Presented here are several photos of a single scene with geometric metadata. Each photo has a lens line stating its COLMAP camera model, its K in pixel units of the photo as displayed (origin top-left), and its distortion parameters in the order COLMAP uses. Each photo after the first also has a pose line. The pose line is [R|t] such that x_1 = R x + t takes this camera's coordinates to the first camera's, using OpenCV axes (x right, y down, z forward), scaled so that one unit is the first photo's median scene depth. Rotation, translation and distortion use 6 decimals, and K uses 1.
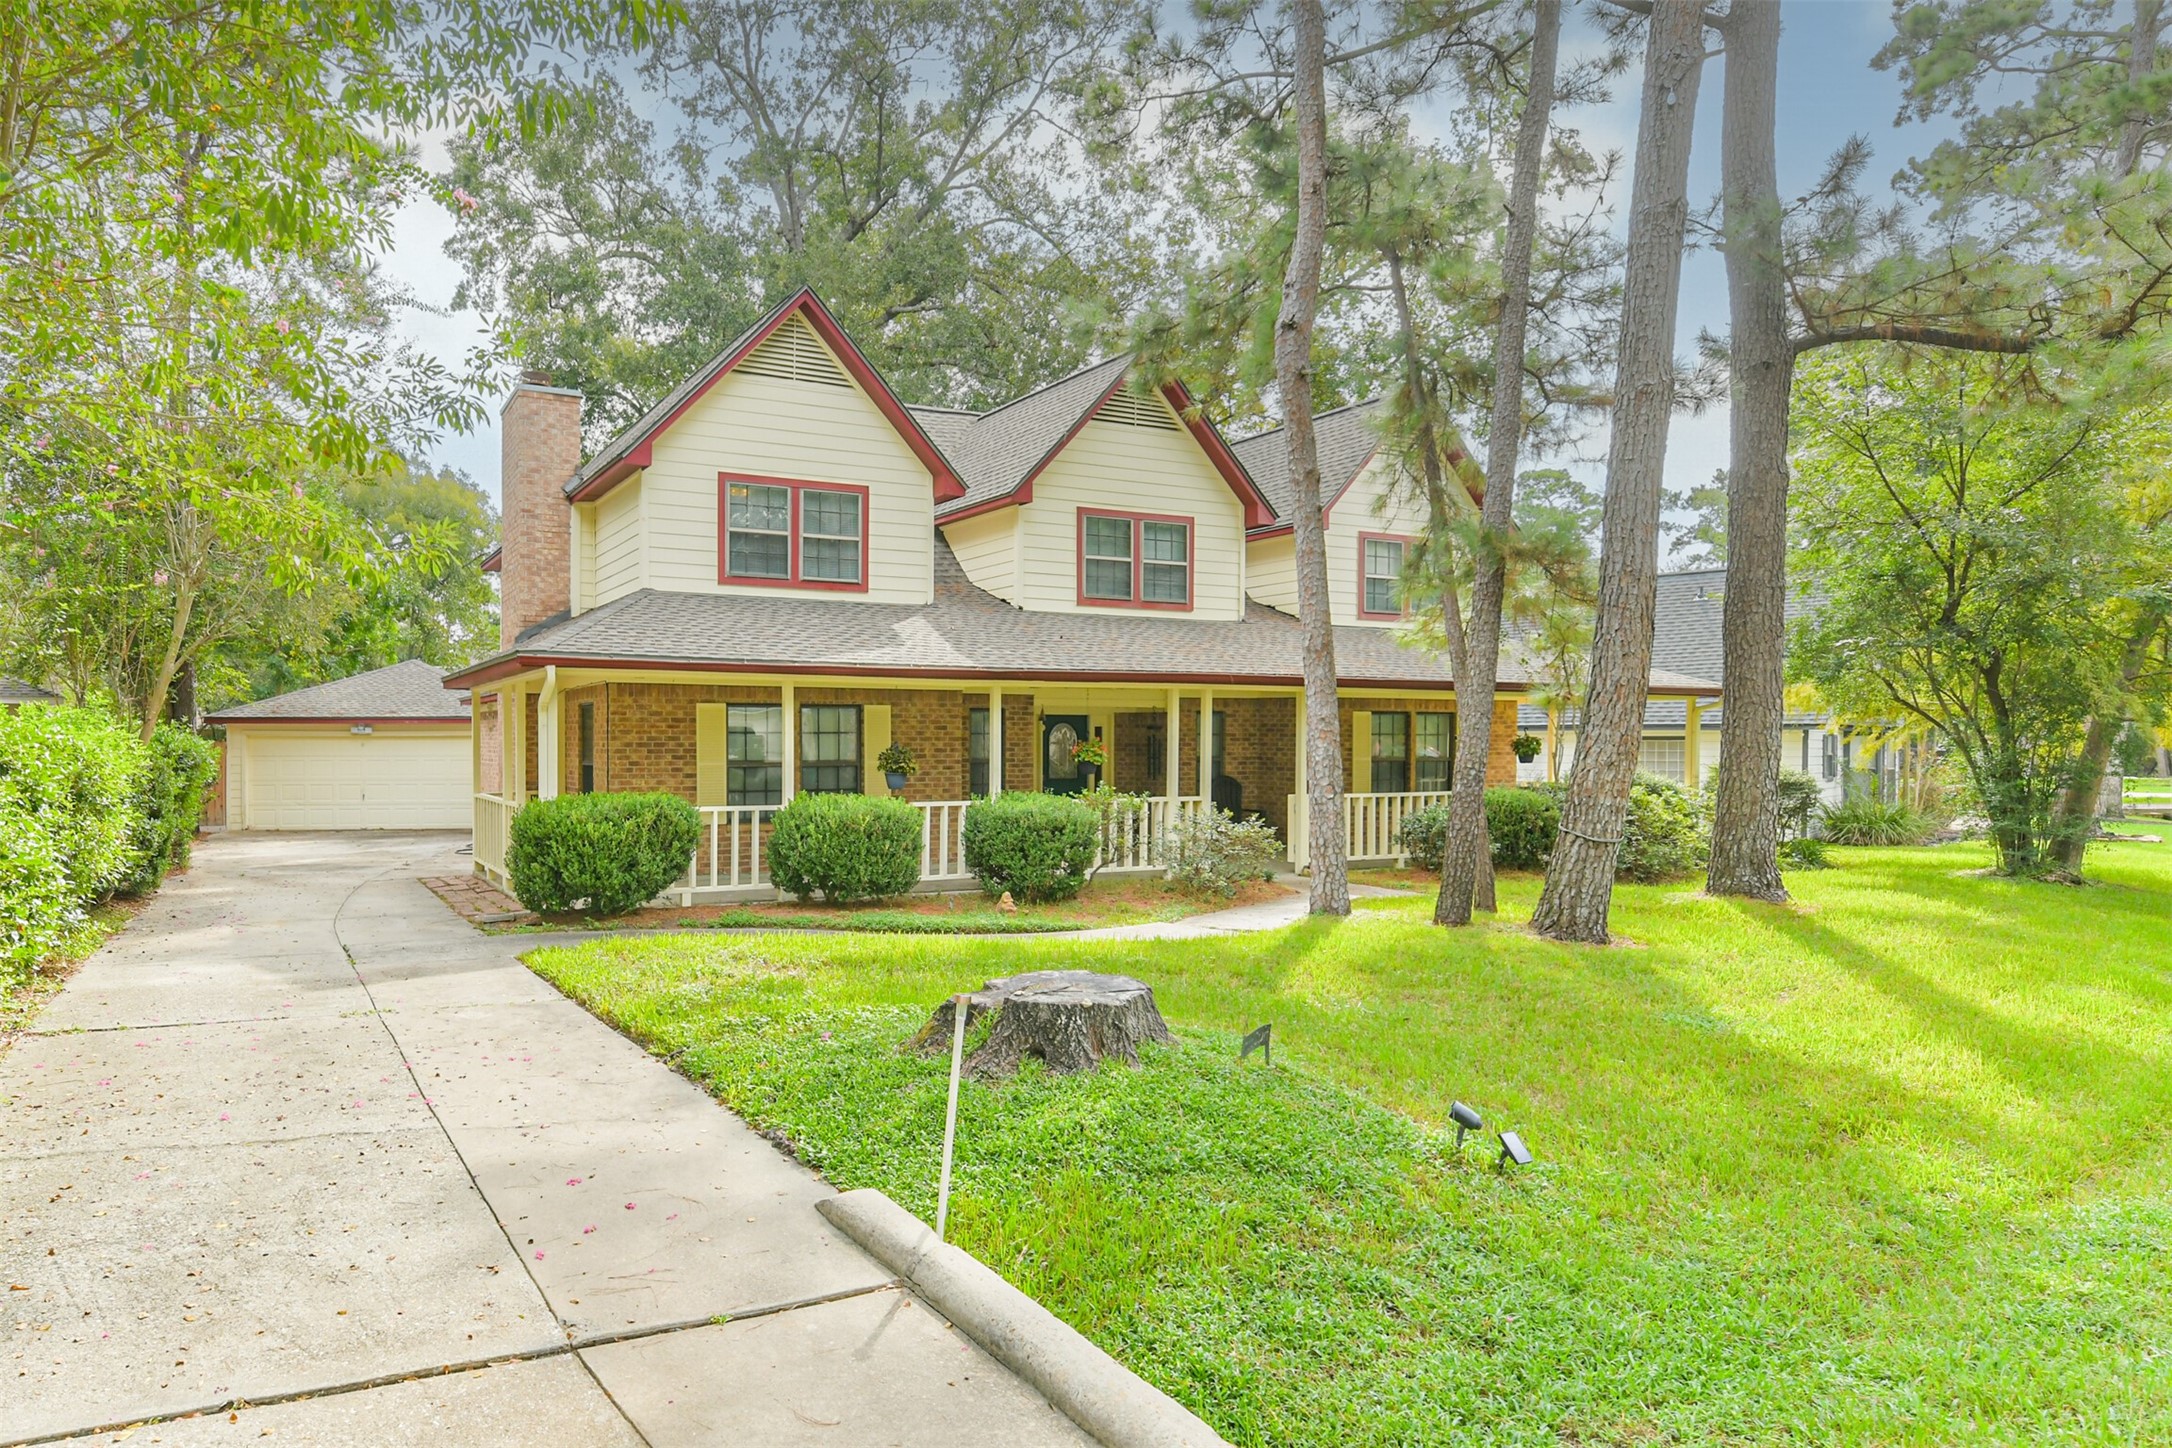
lens RADIAL K [[1033.4, 0, 1087.0], [0, 1033.4, 734.8], [0, 0, 1]] dist [0.002505, 0.000026]
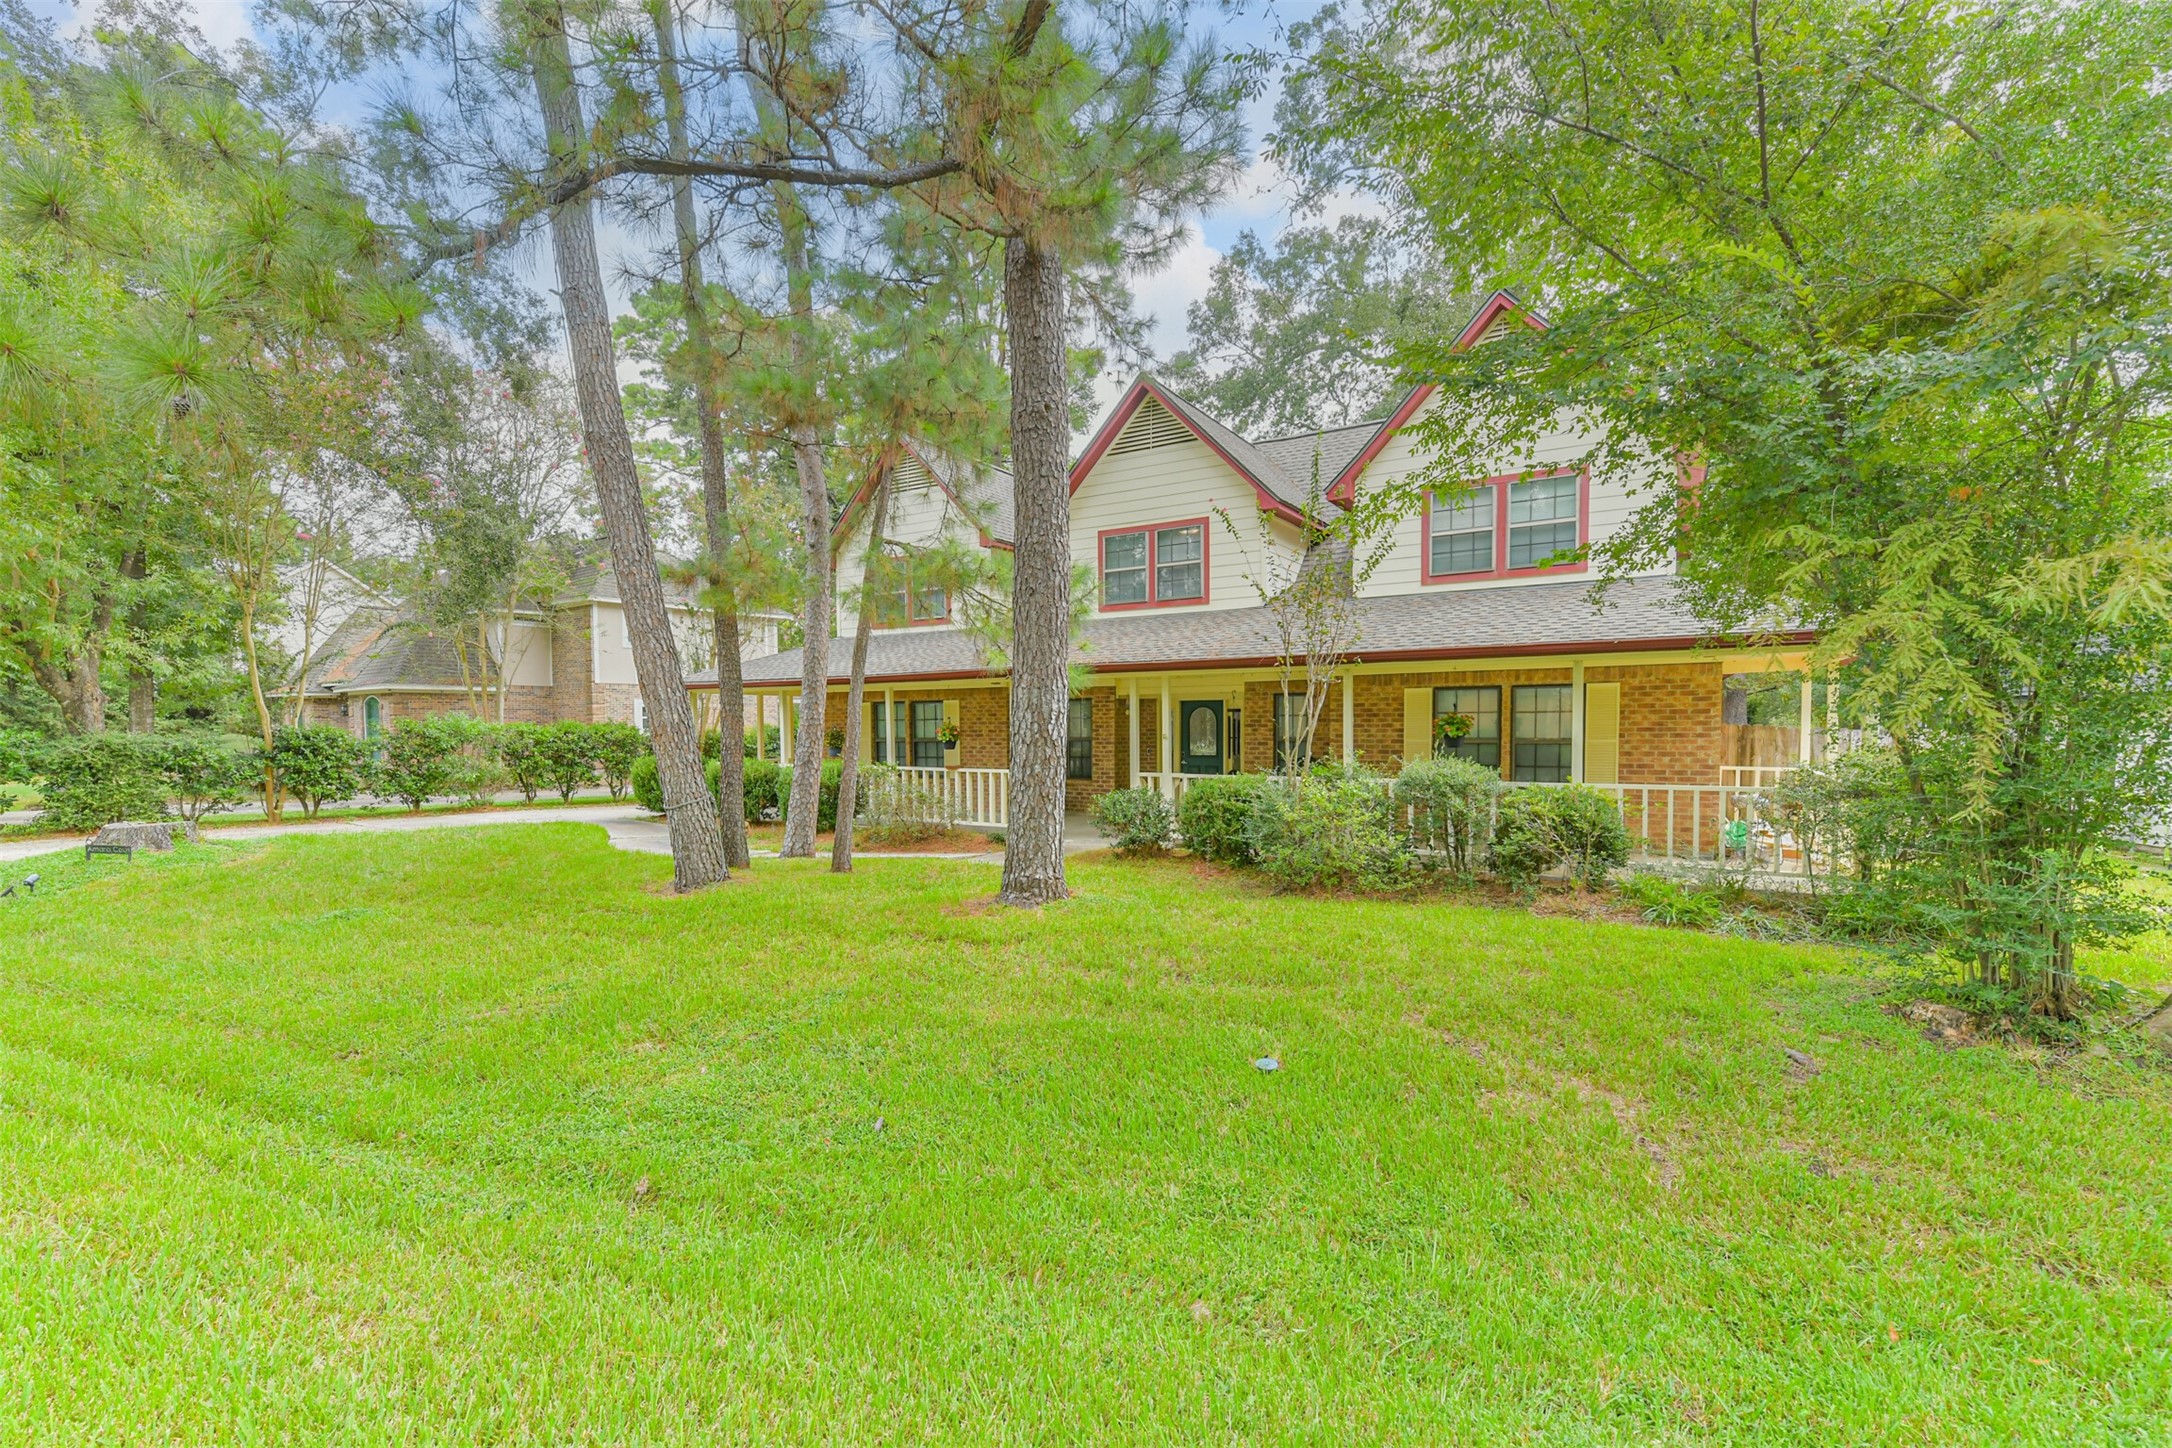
lens RADIAL K [[937.0, 0, 1090.1], [0, 937.0, 727.6], [0, 0, 1]] dist [0.009993, -0.005932]
pose [[0.599746, -0.004860, -0.800176, 0.813682], [0.014346, 0.999886, 0.004679, 0.004665], [0.800062, -0.014286, 0.599748, 0.307347]]
